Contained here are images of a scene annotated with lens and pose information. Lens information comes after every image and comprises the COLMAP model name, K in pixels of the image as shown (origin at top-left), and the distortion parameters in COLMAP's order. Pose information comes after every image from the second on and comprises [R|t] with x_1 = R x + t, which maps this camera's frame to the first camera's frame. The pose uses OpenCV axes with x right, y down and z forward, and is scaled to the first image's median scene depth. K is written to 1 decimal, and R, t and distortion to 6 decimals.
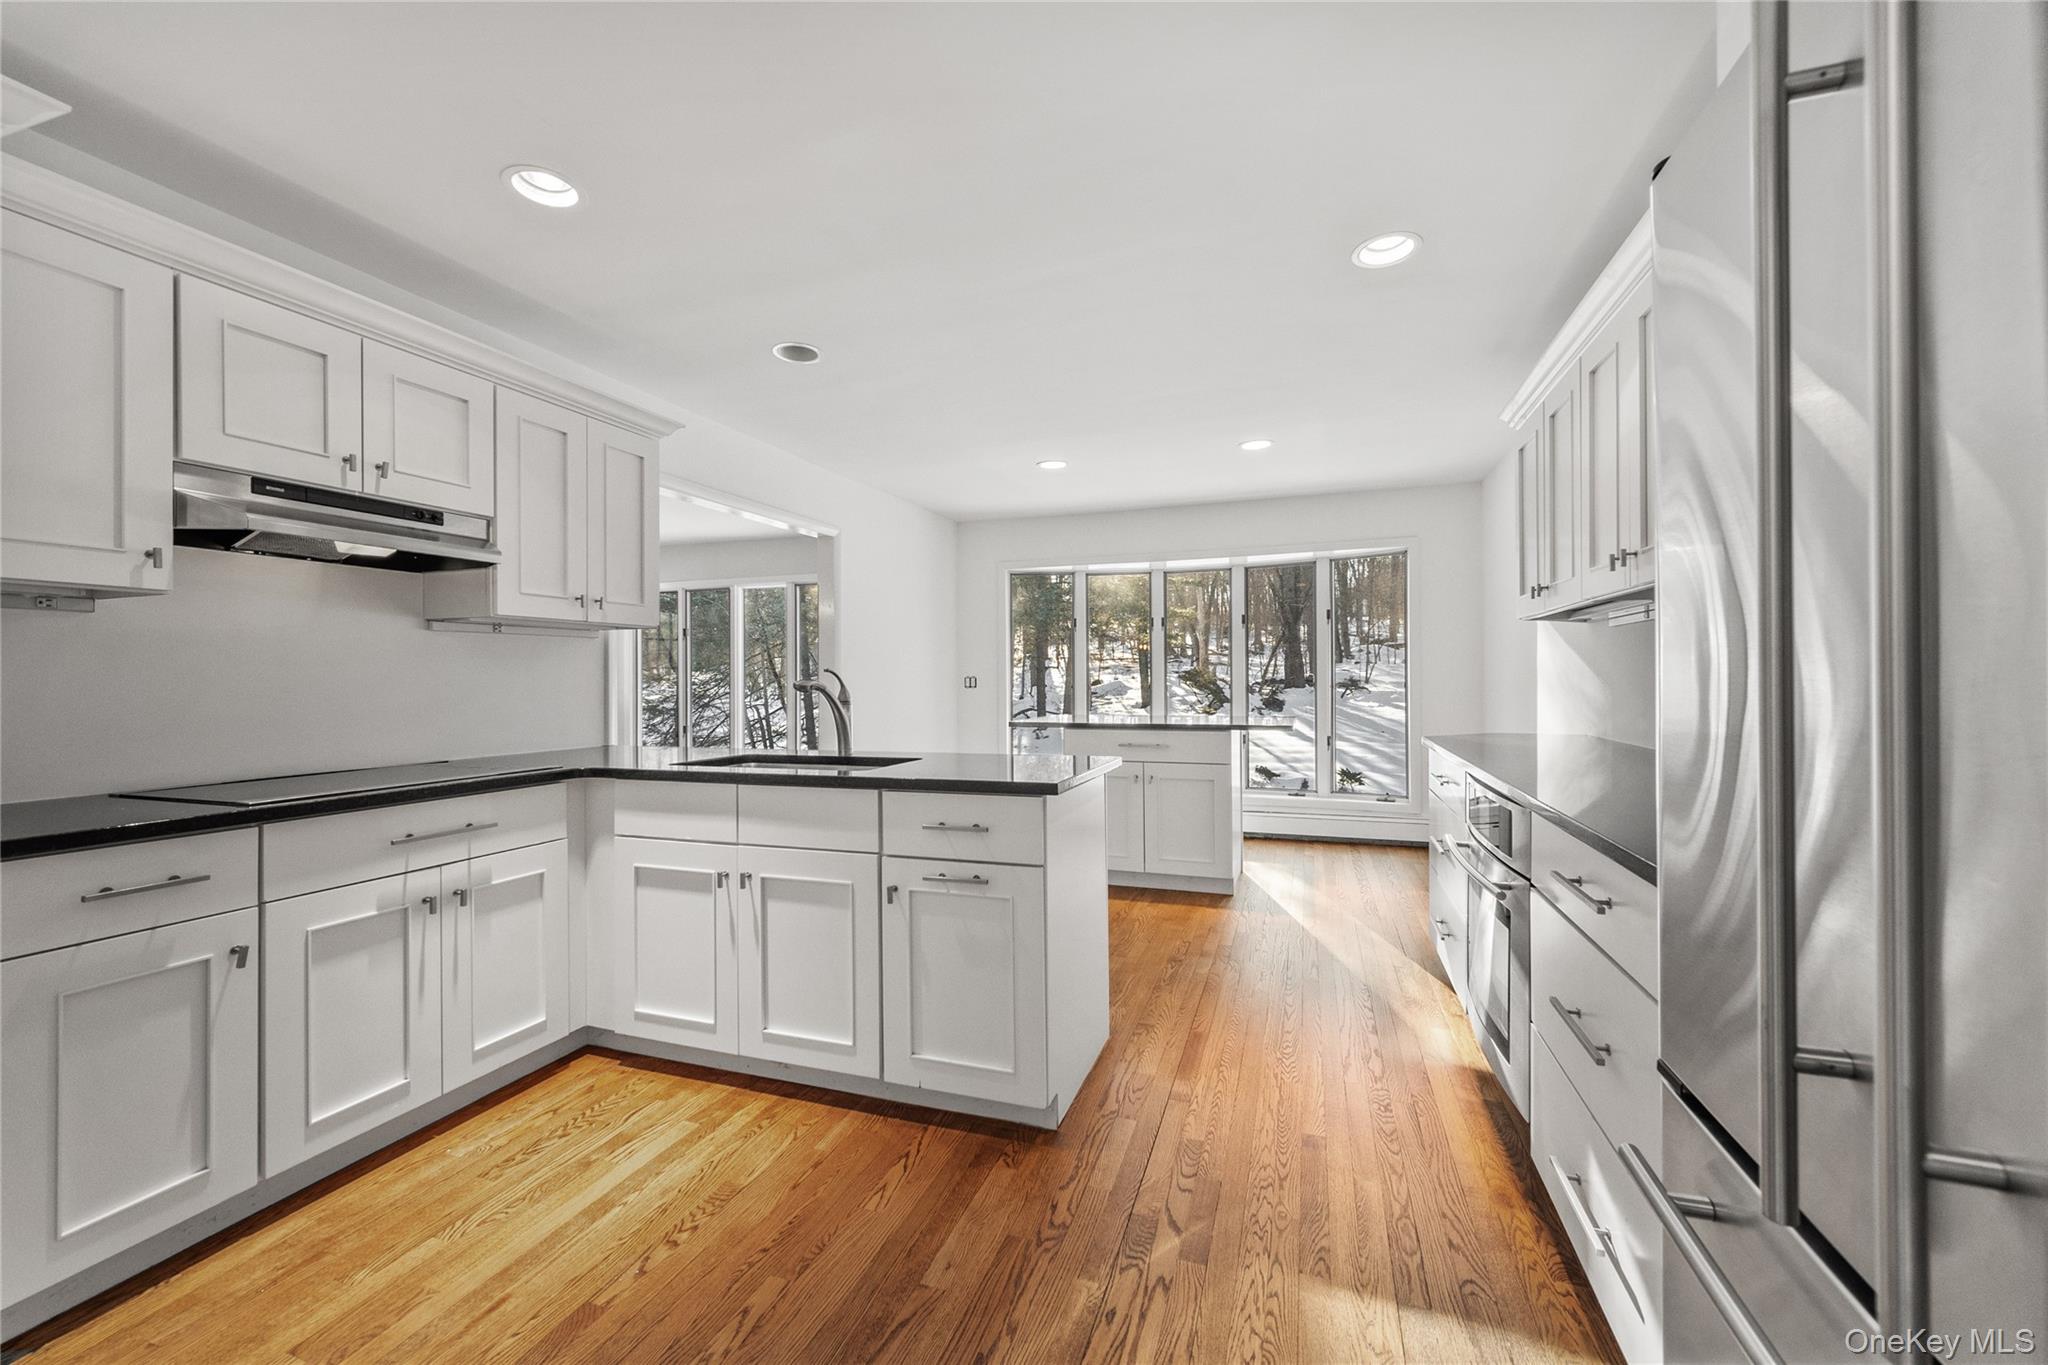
lens RADIAL K [[799.5, 0, 1018.1], [0, 799.5, 673.1], [0, 0, 1]] dist [0.012797, -0.000019]
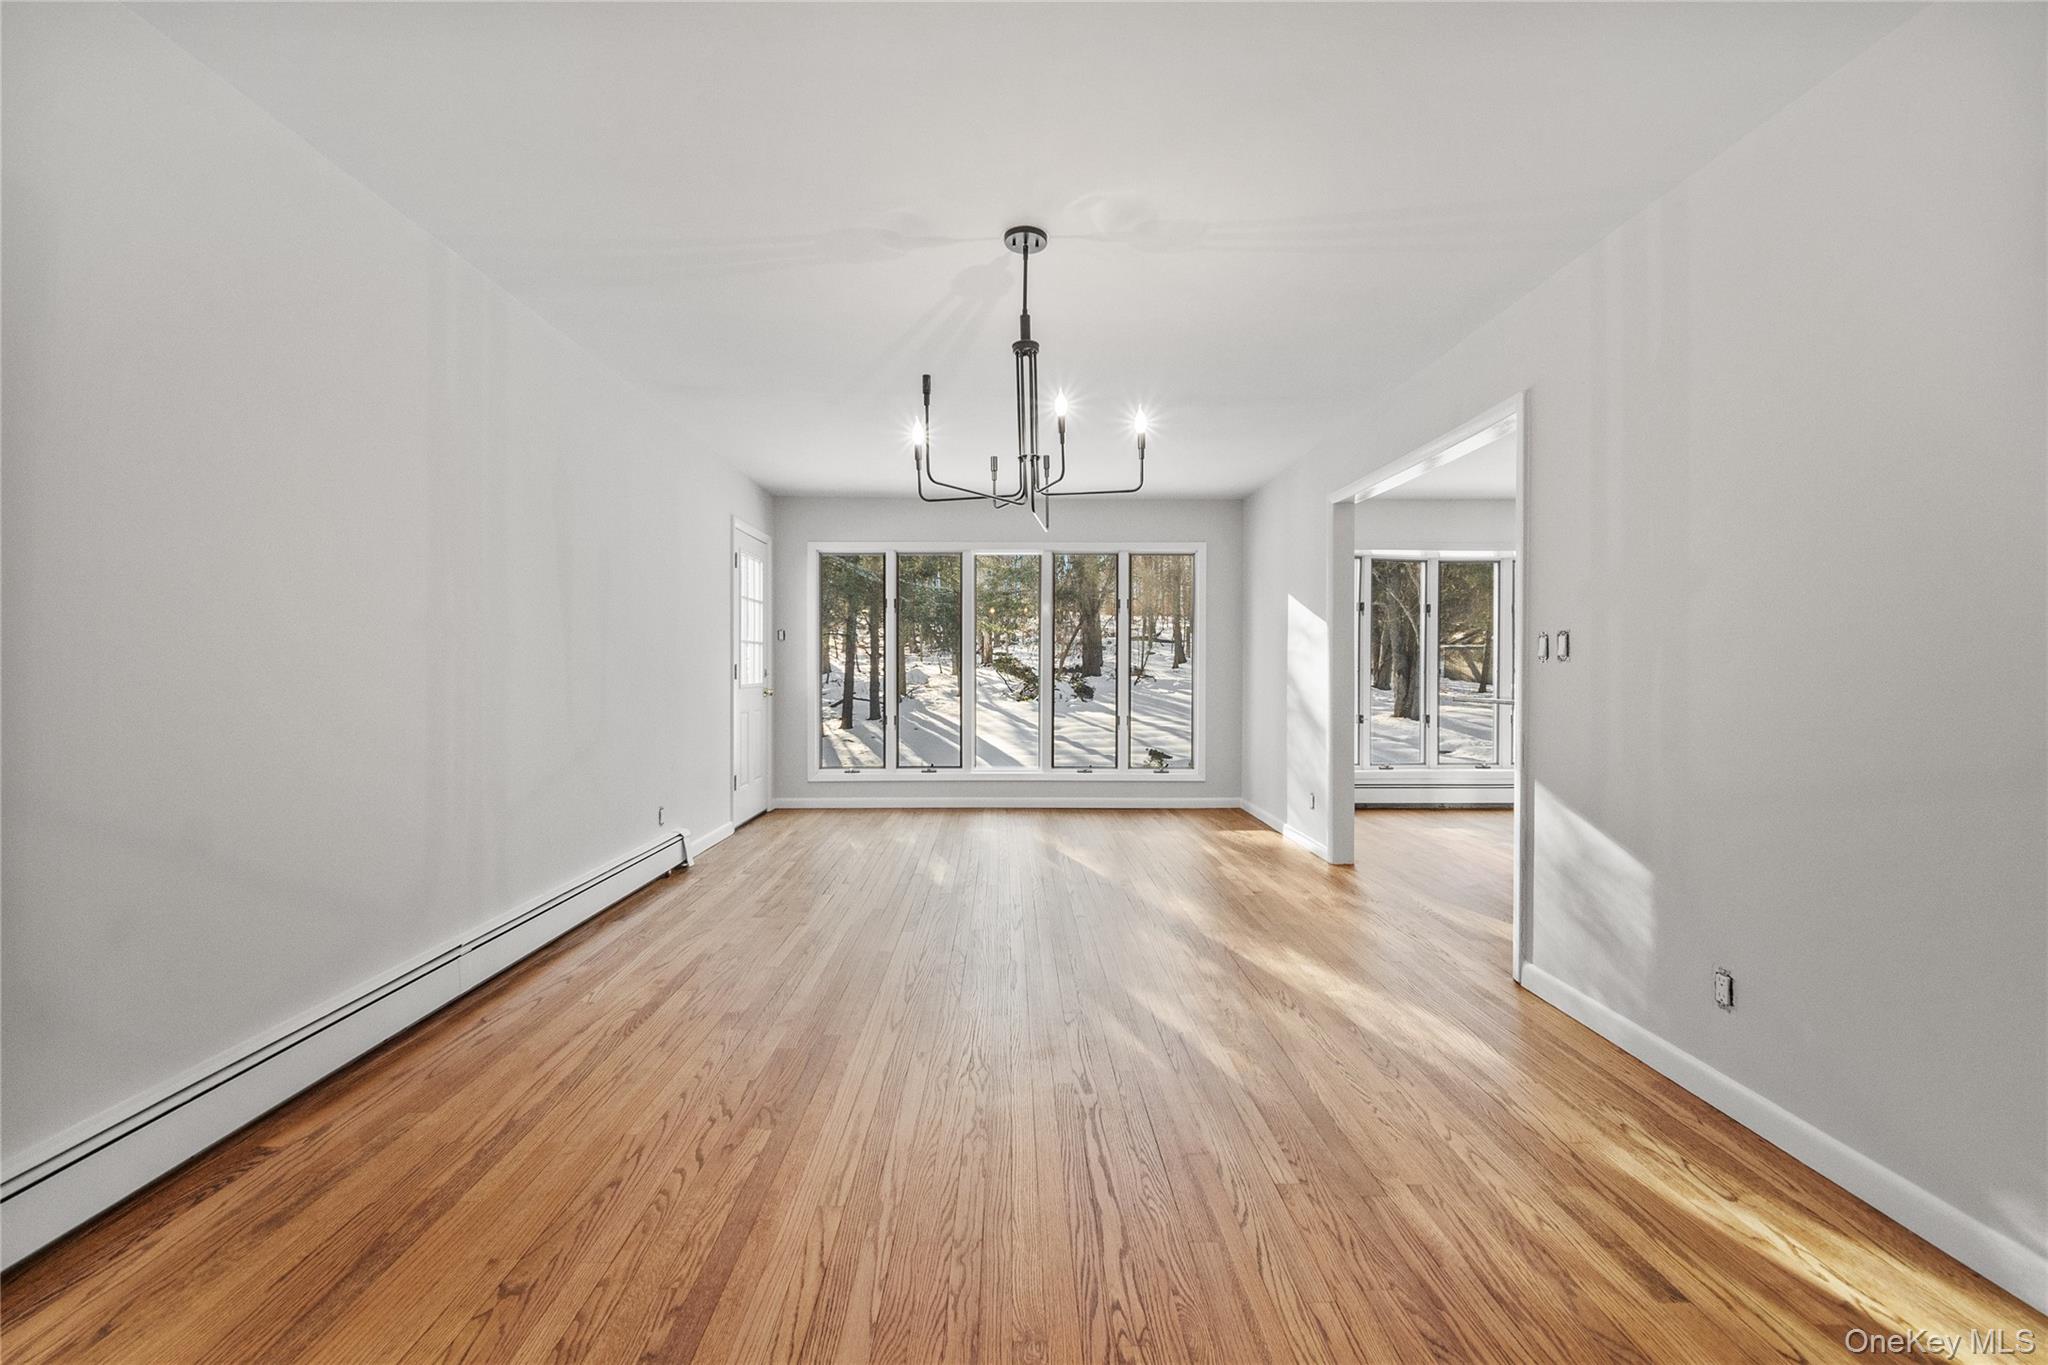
lens RADIAL K [[814.3, 0, 1023.2], [0, 814.3, 669.7], [0, 0, 1]] dist [-0.000481, -0.000135]
pose [[0.934745, 0.002498, 0.355311, -0.130033], [-0.006306, 0.999934, 0.009561, 0.001692], [-0.355264, -0.011178, 0.934699, 0.036430]]
